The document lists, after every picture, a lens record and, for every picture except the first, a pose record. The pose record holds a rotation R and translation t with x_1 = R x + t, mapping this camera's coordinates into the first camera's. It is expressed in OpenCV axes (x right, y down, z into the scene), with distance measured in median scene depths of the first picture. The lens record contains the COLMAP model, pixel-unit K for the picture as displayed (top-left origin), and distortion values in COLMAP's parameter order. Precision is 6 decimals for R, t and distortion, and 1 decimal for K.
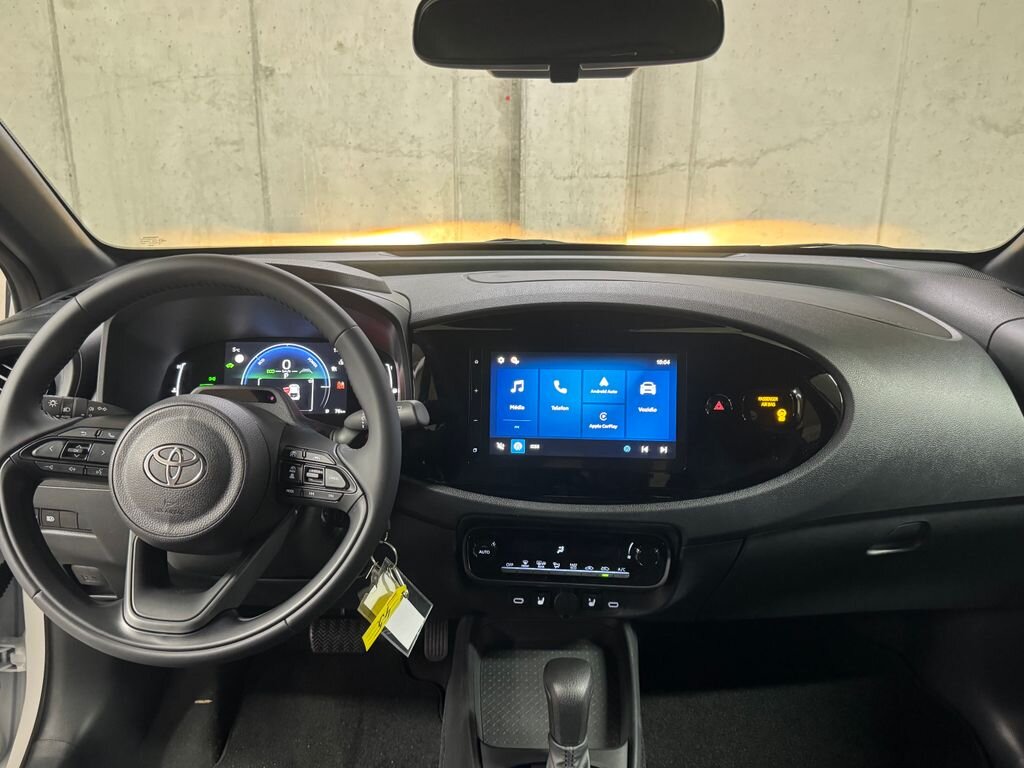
lens RADIAL K [[823.8, 0, 513.2], [0, 823.8, 382.4], [0, 0, 1]] dist [0.018760, -0.046670]
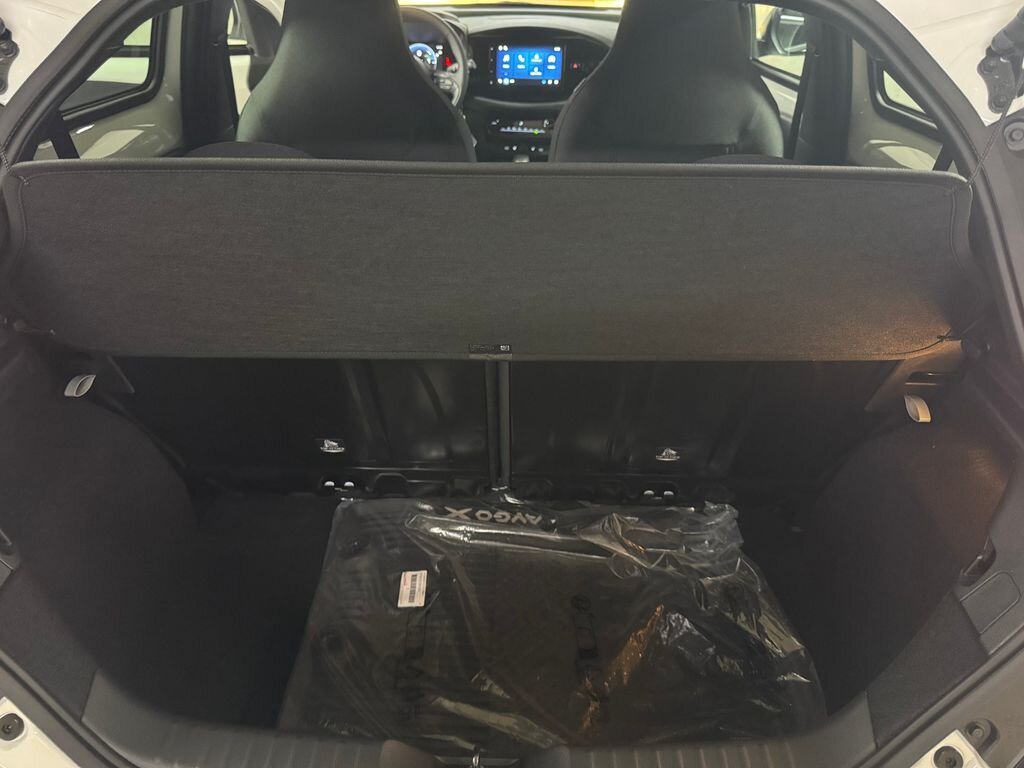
lens RADIAL K [[712.8, 0, 506.2], [0, 712.8, 383.5], [0, 0, 1]] dist [-0.000924, -0.000461]
pose [[0.999590, 0.022854, -0.017239, 0.070555], [-0.016283, 0.949209, 0.314225, 0.290177], [0.023544, -0.313816, 0.949192, -1.651958]]
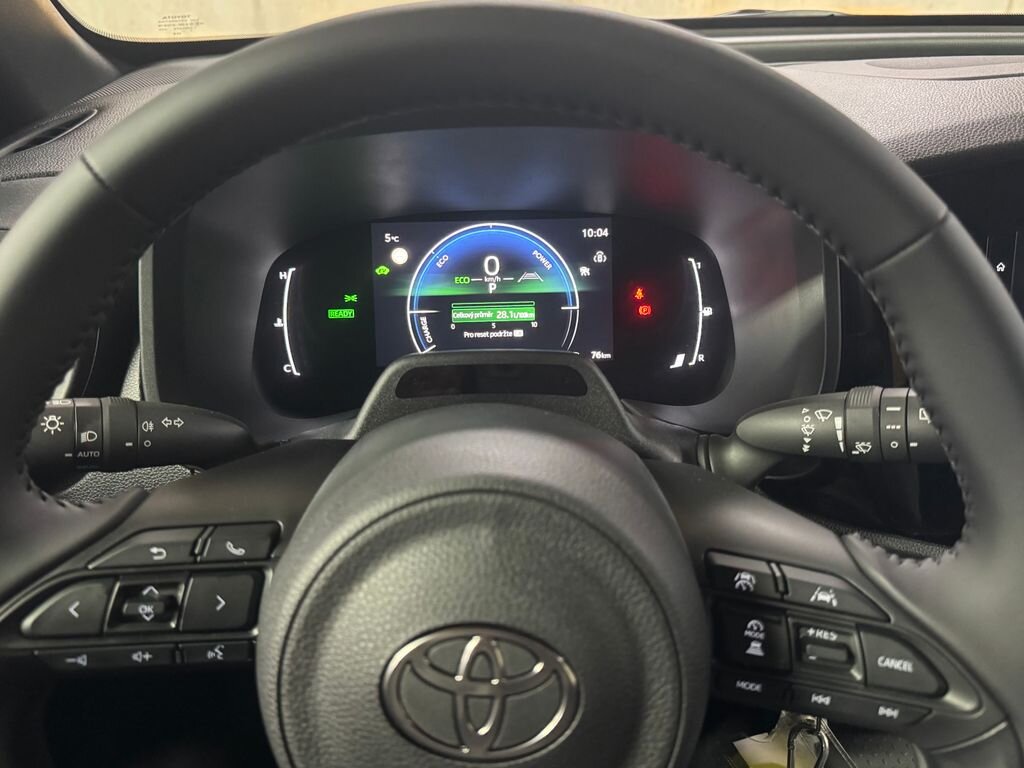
lens RADIAL K [[823.8, 0, 517.4], [0, 823.8, 385.7], [0, 0, 1]] dist [0.018760, -0.046670]
pose [[0.999493, -0.025641, 0.018877, -0.303781], [0.021181, 0.978097, 0.207069, -0.060855], [-0.023773, -0.206564, 0.978144, 0.544123]]
